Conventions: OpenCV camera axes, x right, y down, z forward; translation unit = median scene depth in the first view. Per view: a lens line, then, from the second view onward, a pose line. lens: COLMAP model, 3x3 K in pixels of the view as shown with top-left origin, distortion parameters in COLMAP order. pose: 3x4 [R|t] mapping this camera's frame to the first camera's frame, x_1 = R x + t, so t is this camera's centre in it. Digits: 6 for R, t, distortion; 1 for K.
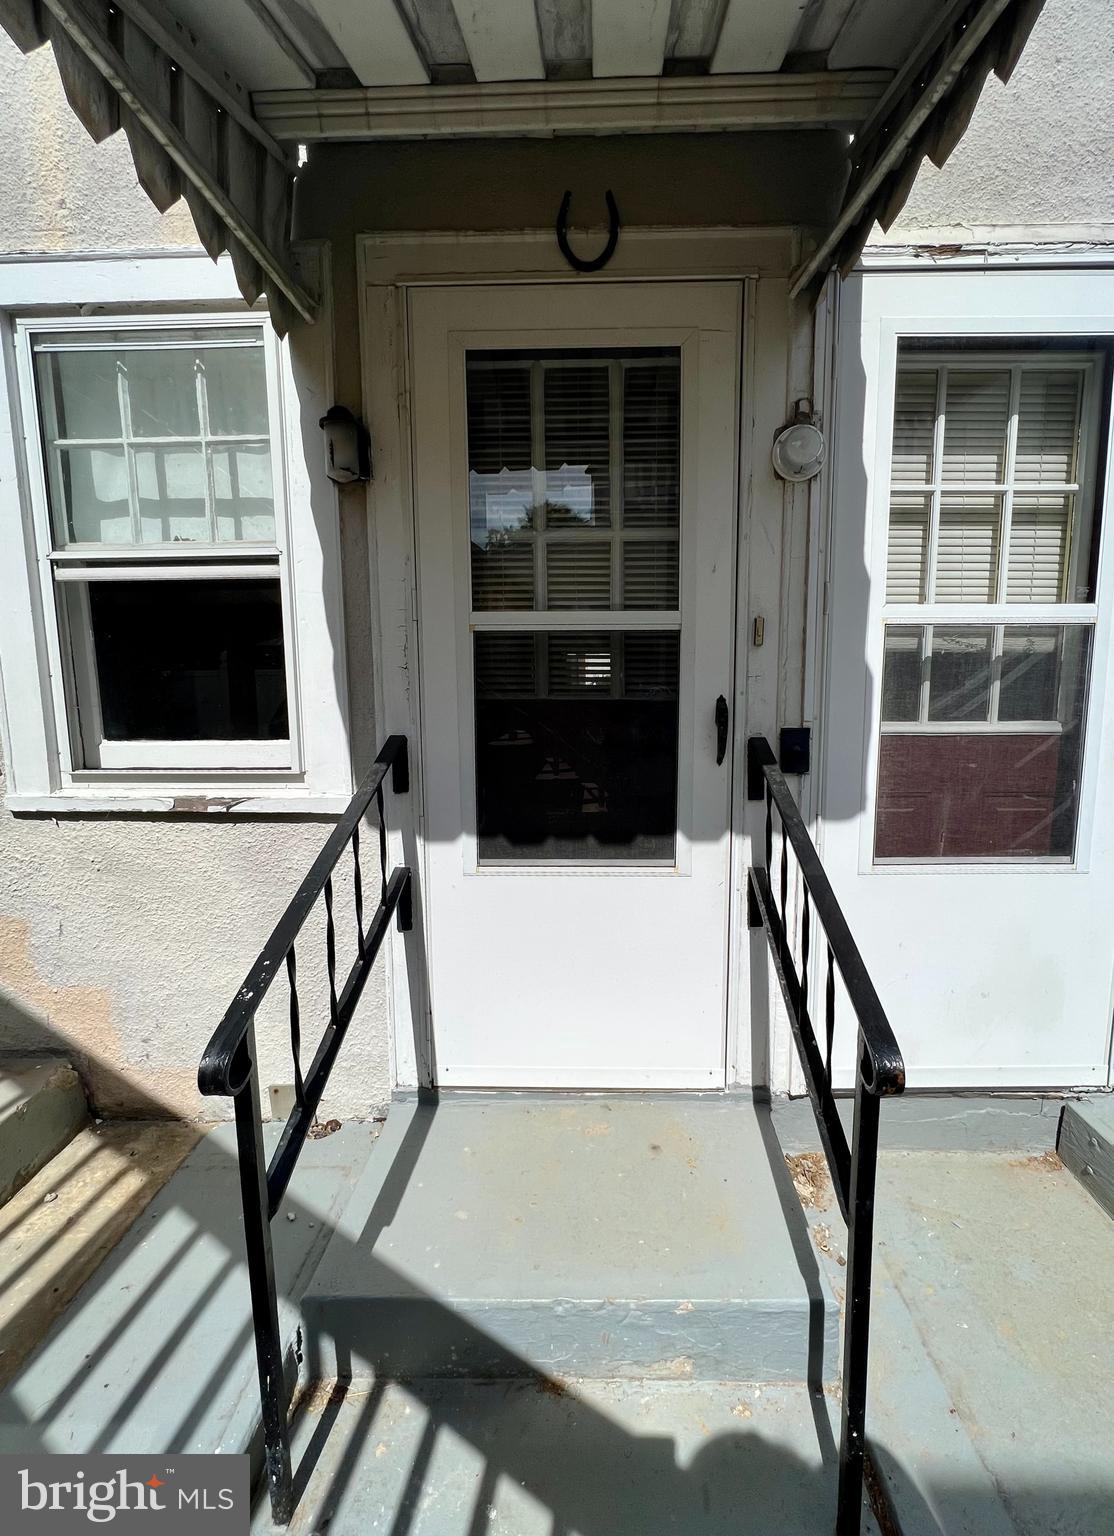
lens RADIAL K [[668.4, 0, 558.4], [0, 668.4, 769.5], [0, 0, 1]] dist [-0.004237, 0.001958]
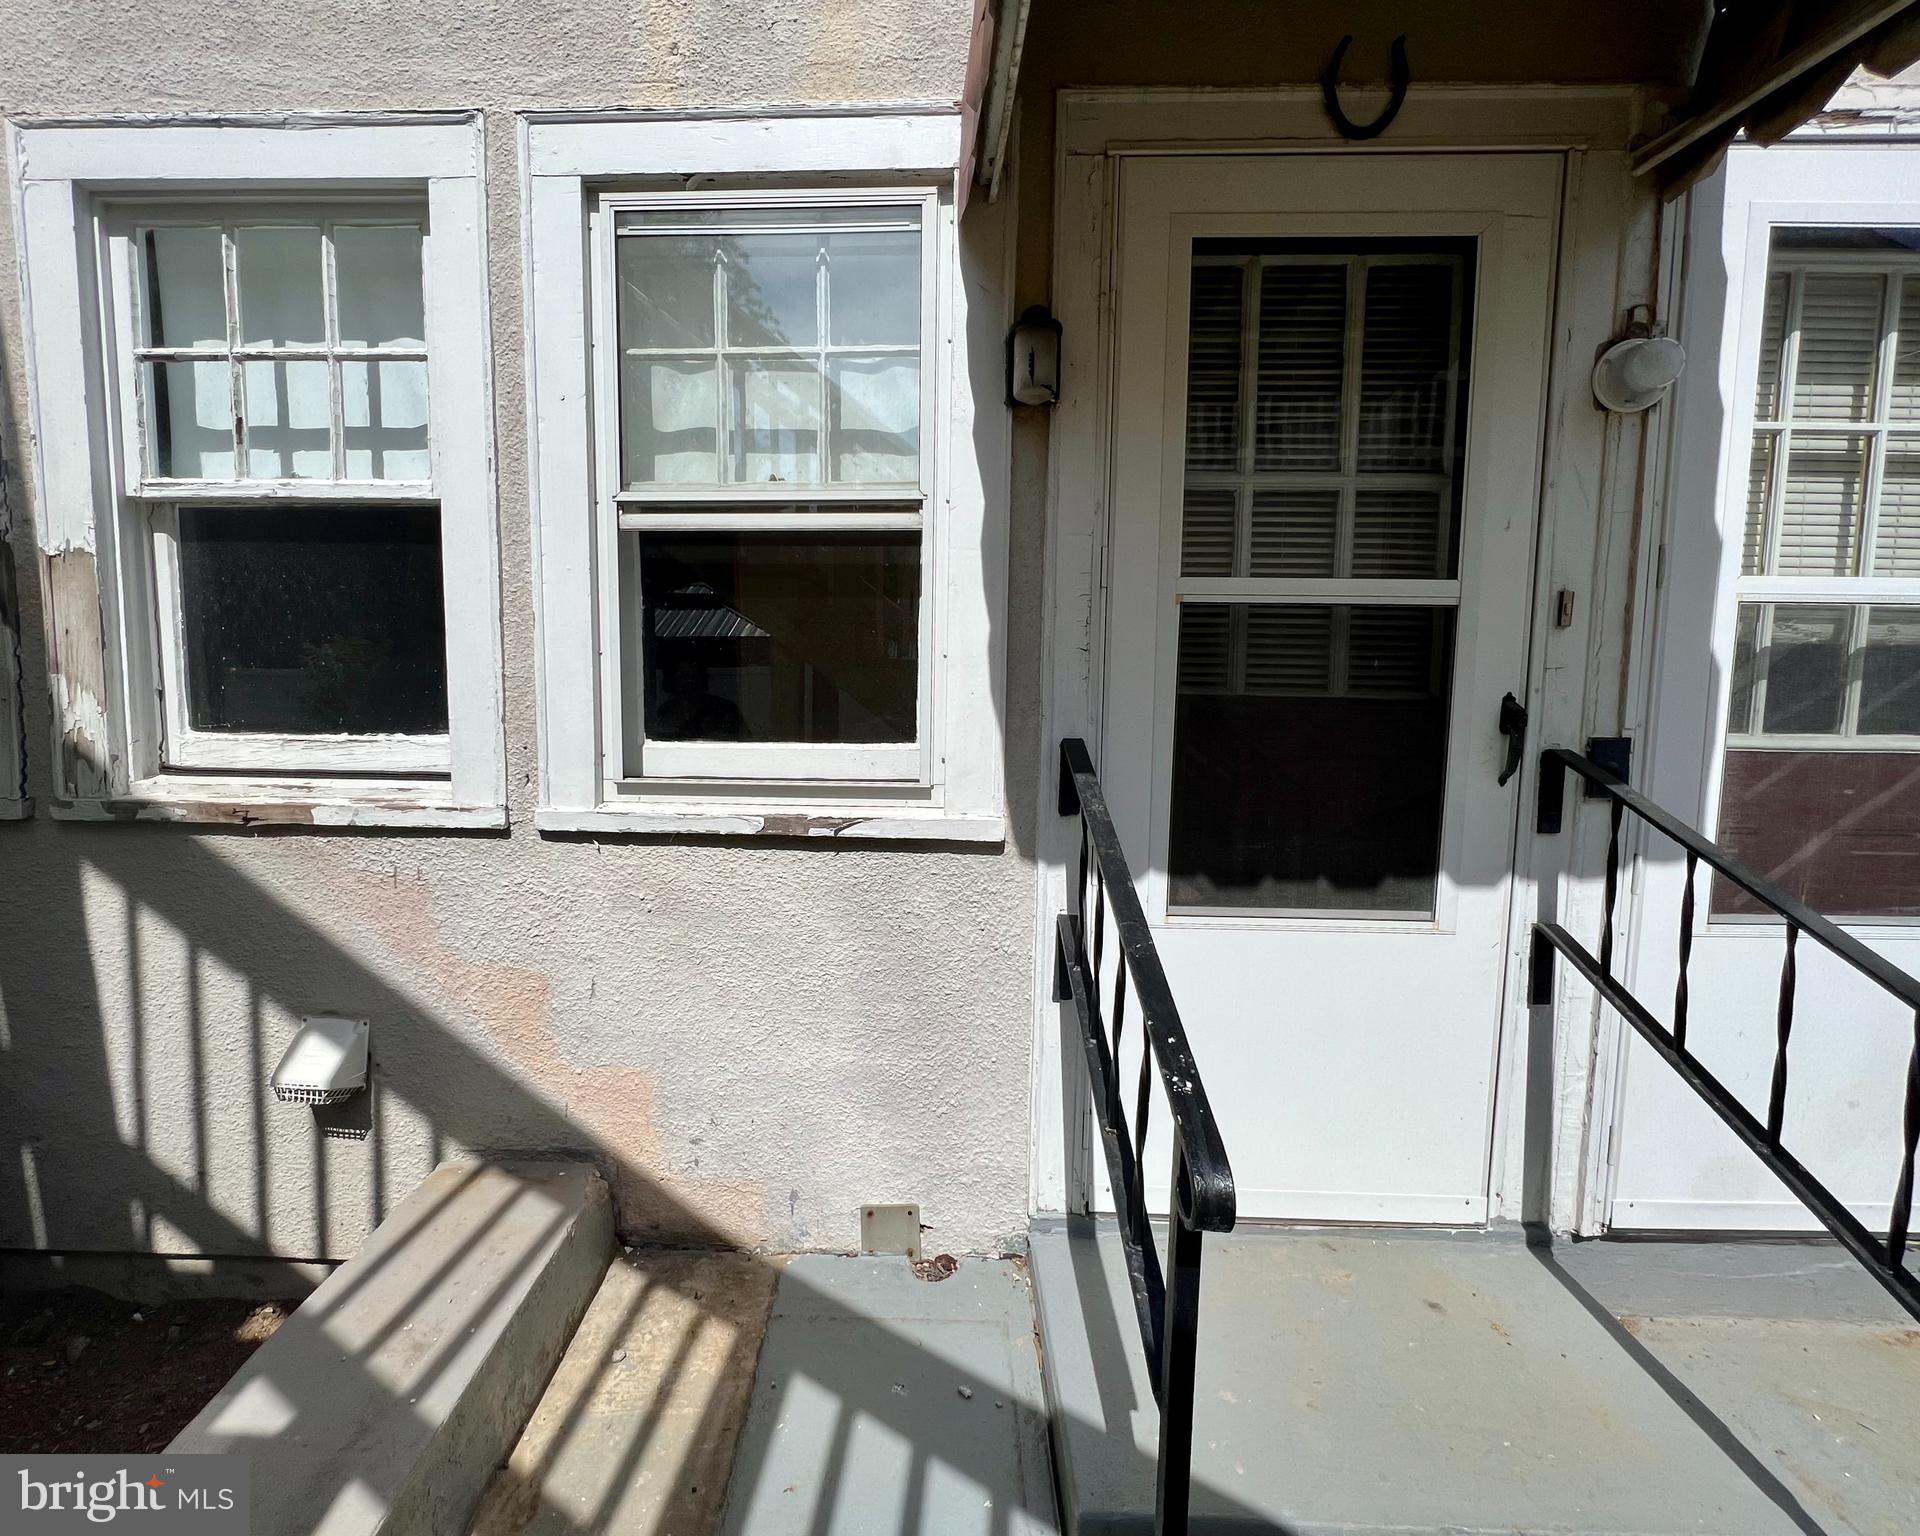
lens RADIAL K [[851.2, 0, 965.4], [0, 851.2, 766.6], [0, 0, 1]] dist [0.000134, -0.000340]
pose [[0.999786, 0.017988, -0.010240, -0.349555], [-0.018349, 0.999172, -0.036323, 0.017581], [0.009579, 0.036503, 0.999288, 0.038019]]
